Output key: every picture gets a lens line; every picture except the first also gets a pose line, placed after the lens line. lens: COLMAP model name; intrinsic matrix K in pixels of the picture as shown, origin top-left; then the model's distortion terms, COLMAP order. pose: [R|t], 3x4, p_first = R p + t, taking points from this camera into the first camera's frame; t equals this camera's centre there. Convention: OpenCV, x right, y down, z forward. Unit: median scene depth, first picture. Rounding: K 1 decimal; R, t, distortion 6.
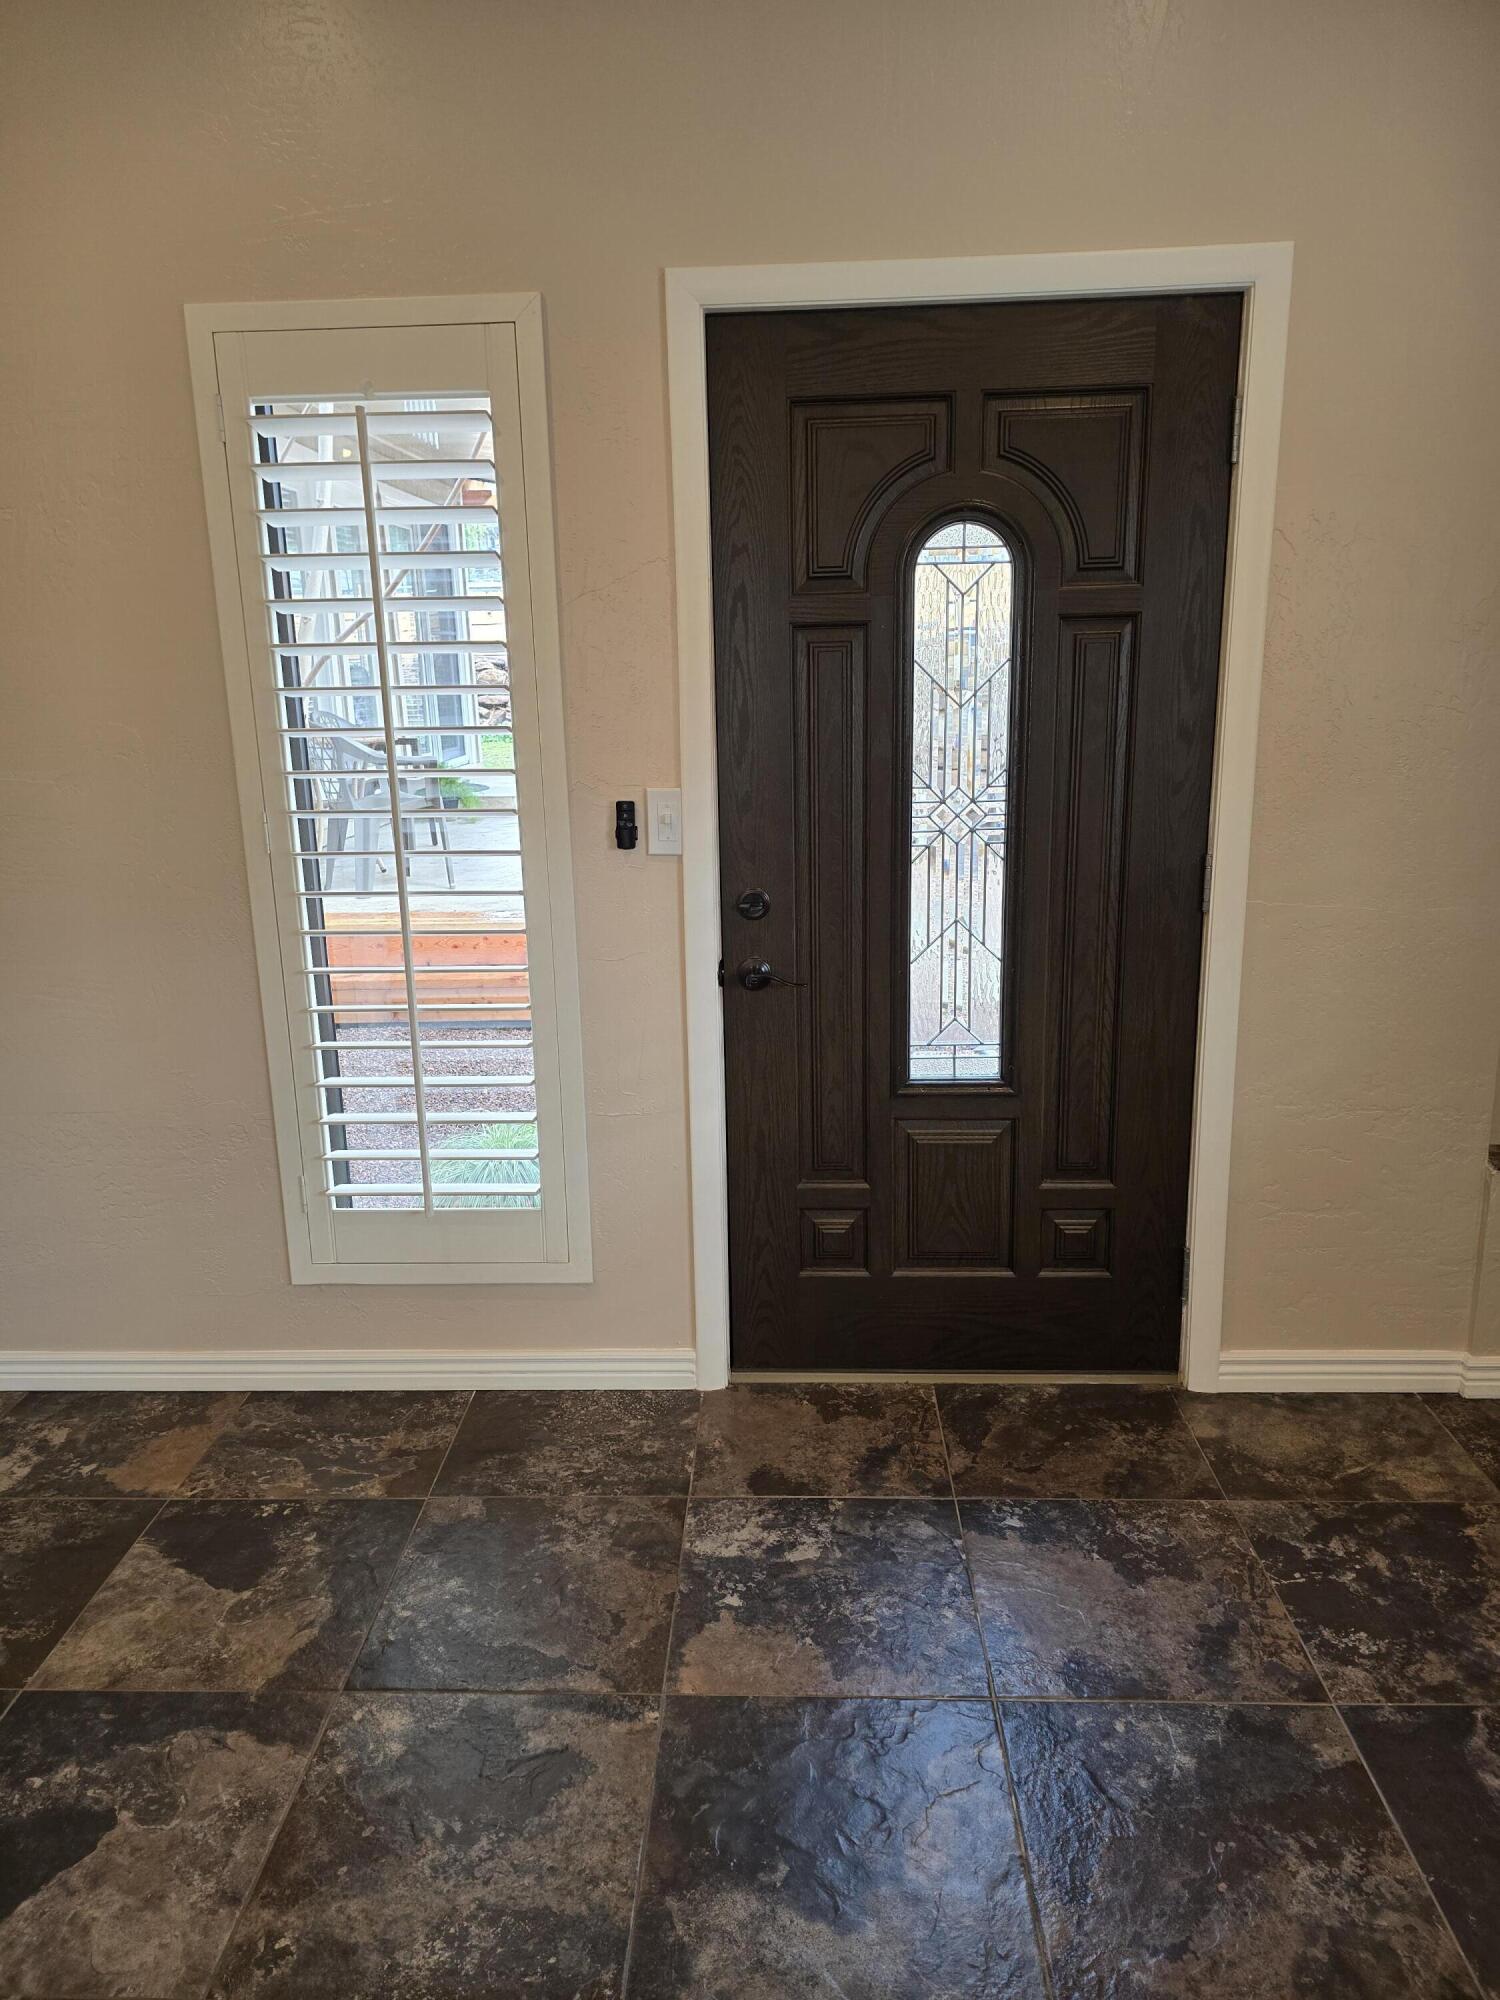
lens RADIAL K [[1345.9, 0, 740.8], [0, 1345.9, 995.6], [0, 0, 1]] dist [0.058958, -0.052448]
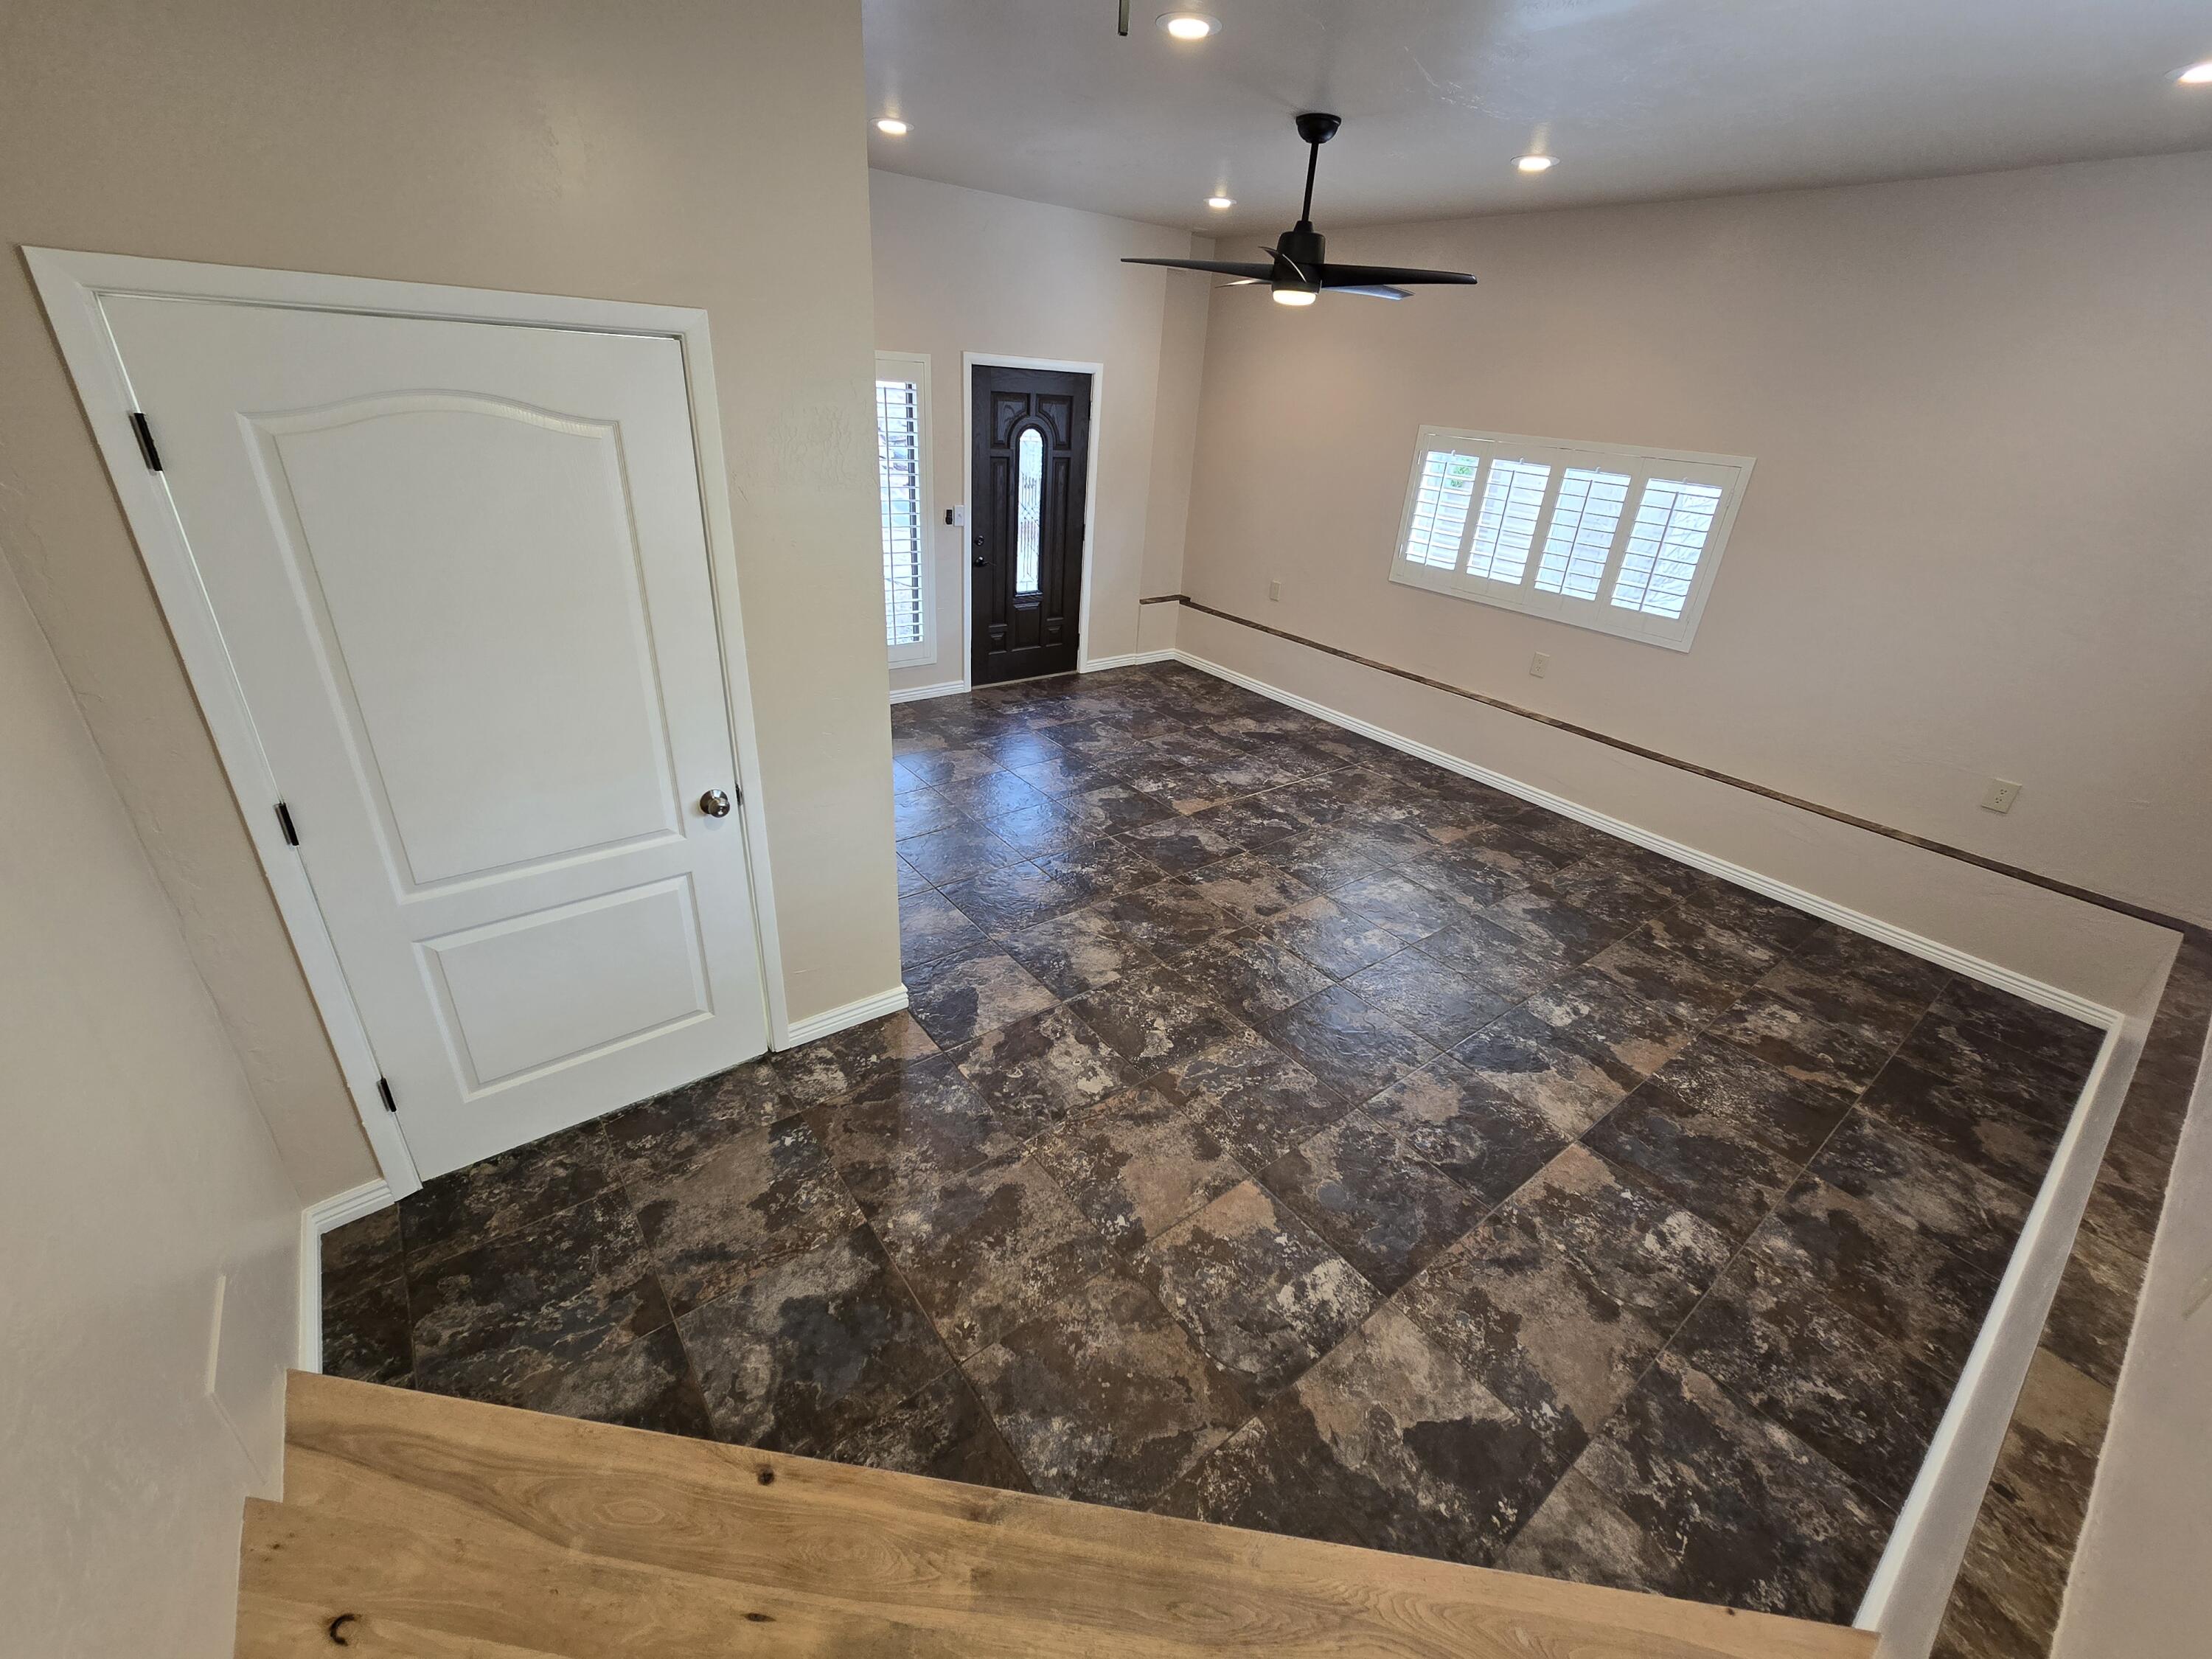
lens RADIAL K [[904.8, 0, 1112.7], [0, 904.8, 823.2], [0, 0, 1]] dist [-0.002977, 0.000334]
pose [[0.758028, -0.218612, 0.614494, -1.426821], [0.073827, 0.964859, 0.252185, 0.077575], [-0.648031, -0.145797, 0.747529, -1.146440]]
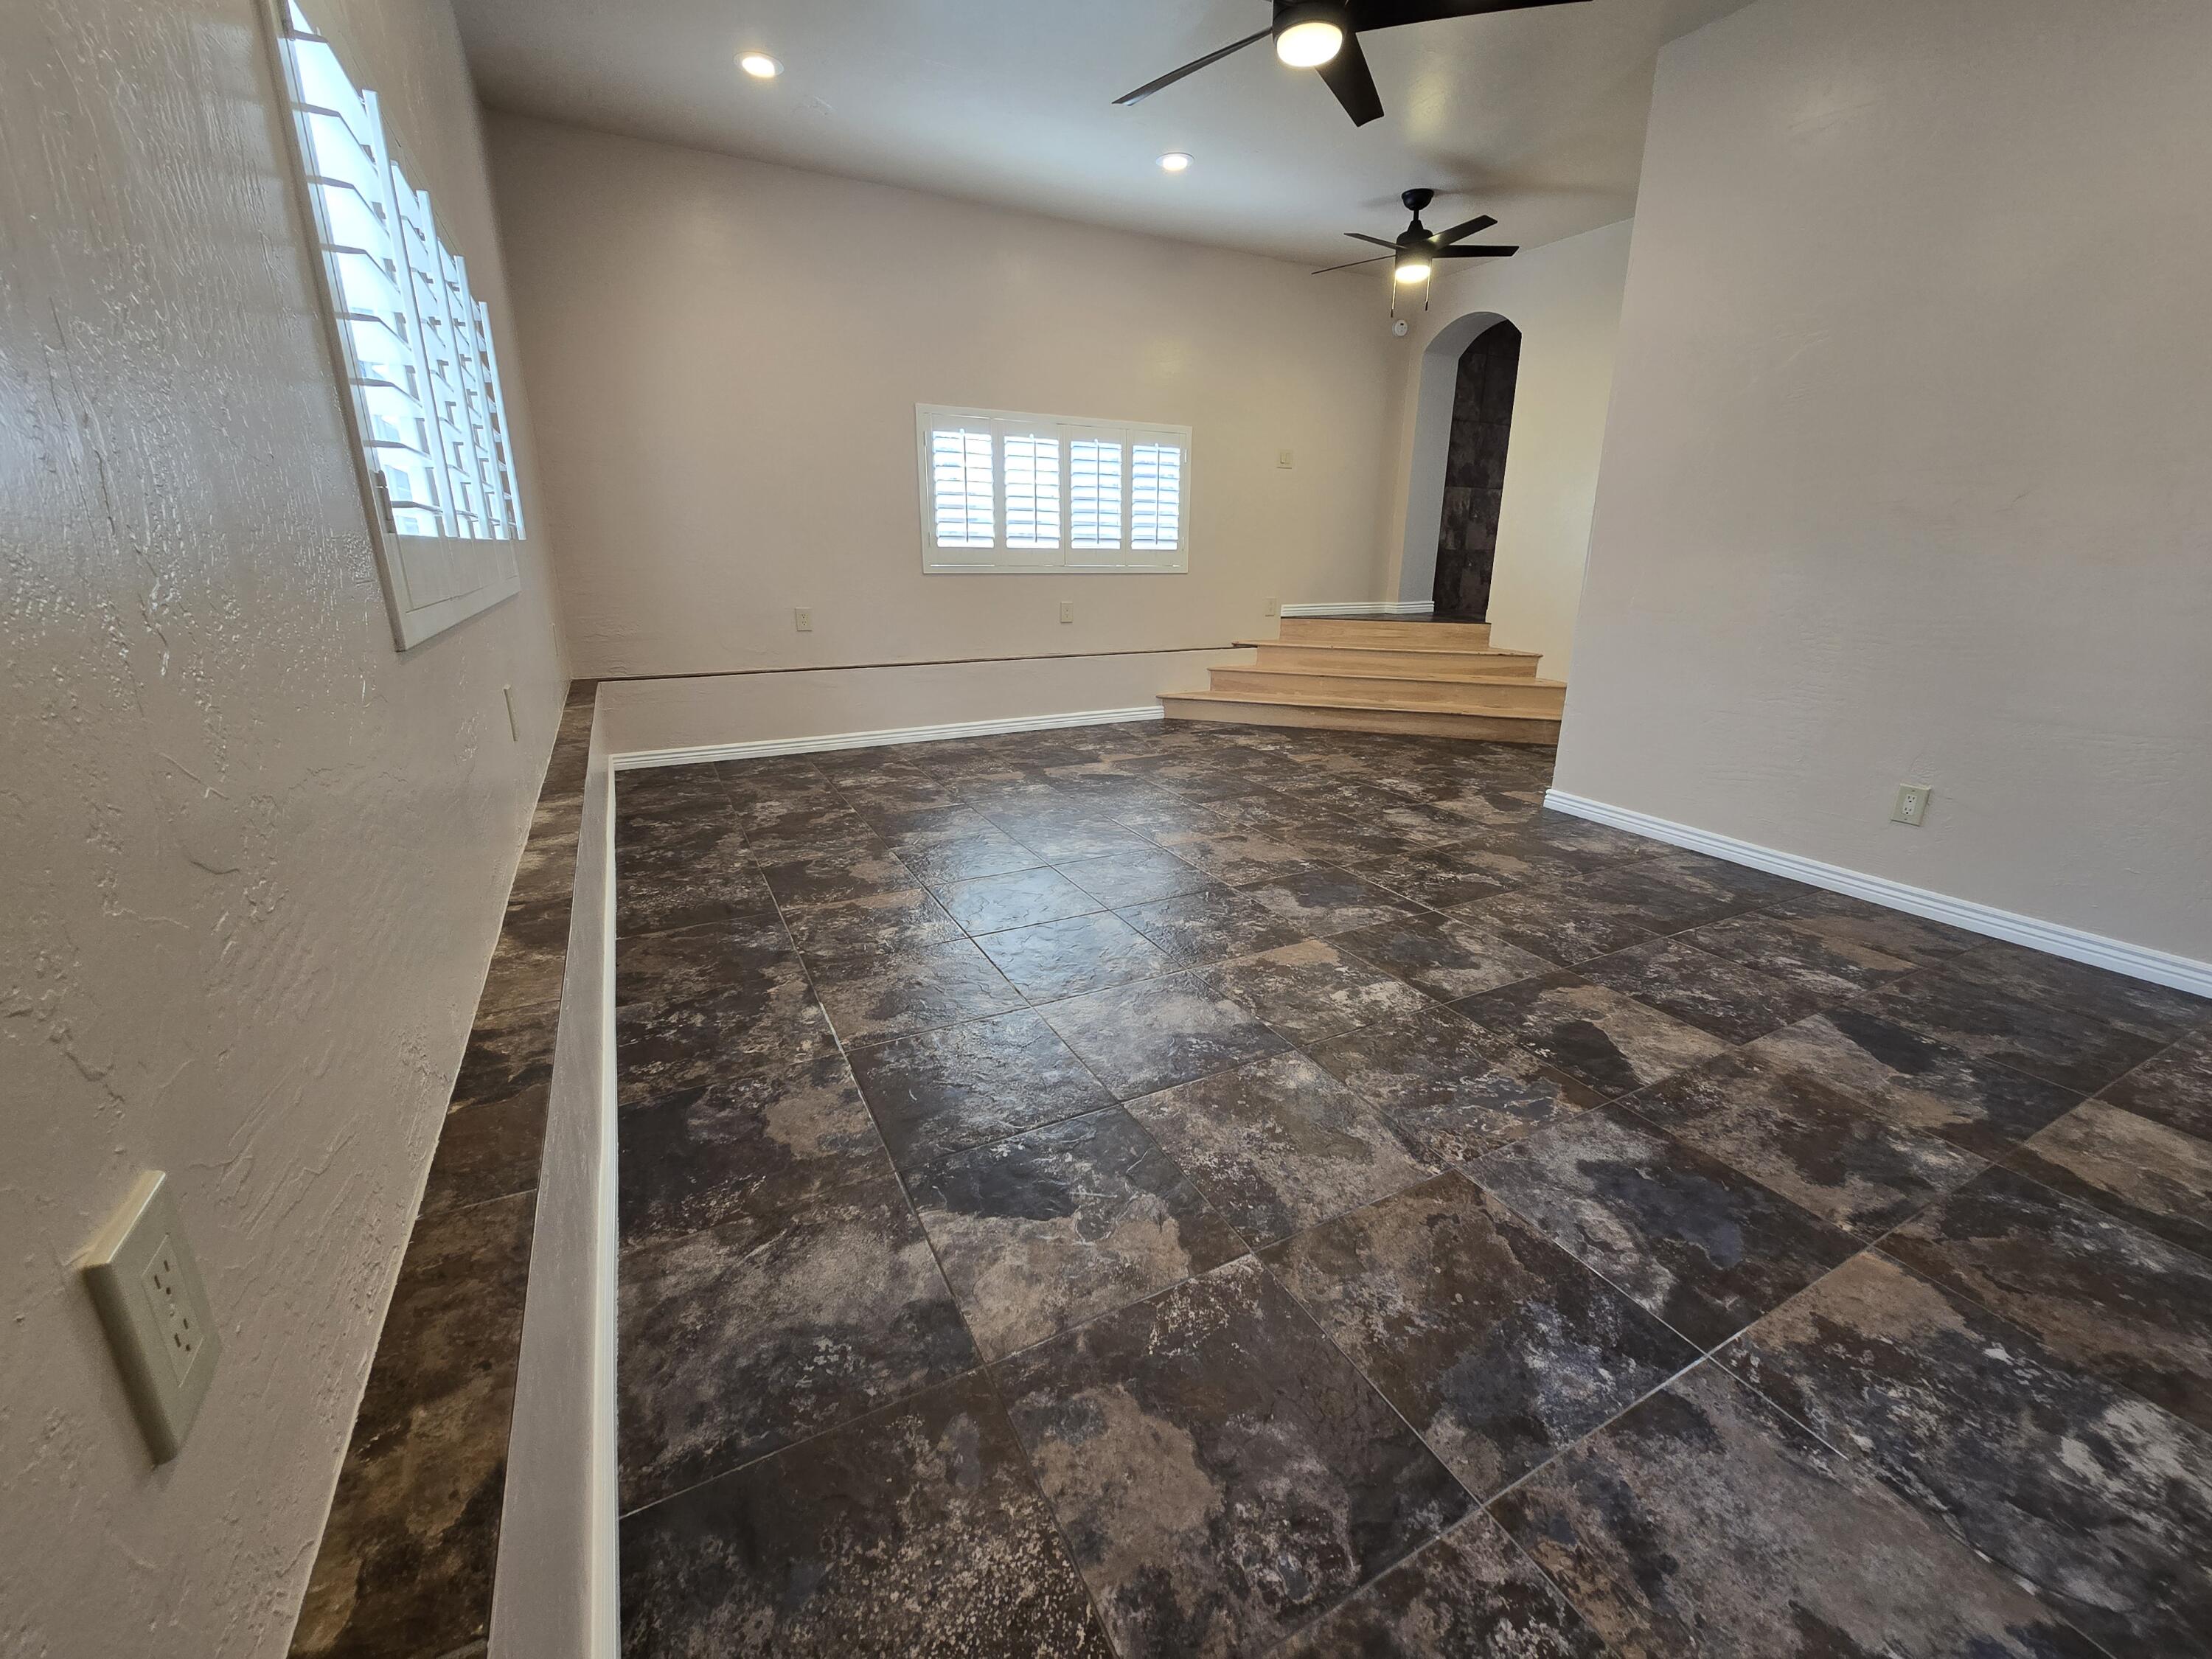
lens RADIAL K [[904.8, 0, 1112.7], [0, 904.8, 823.2], [0, 0, 1]] dist [-0.002977, 0.000334]
pose [[-0.862244, 0.160967, -0.480235, 0.693755], [-0.112783, 0.863332, 0.491872, -0.094652], [0.493777, 0.478276, -0.726248, 0.898207]]
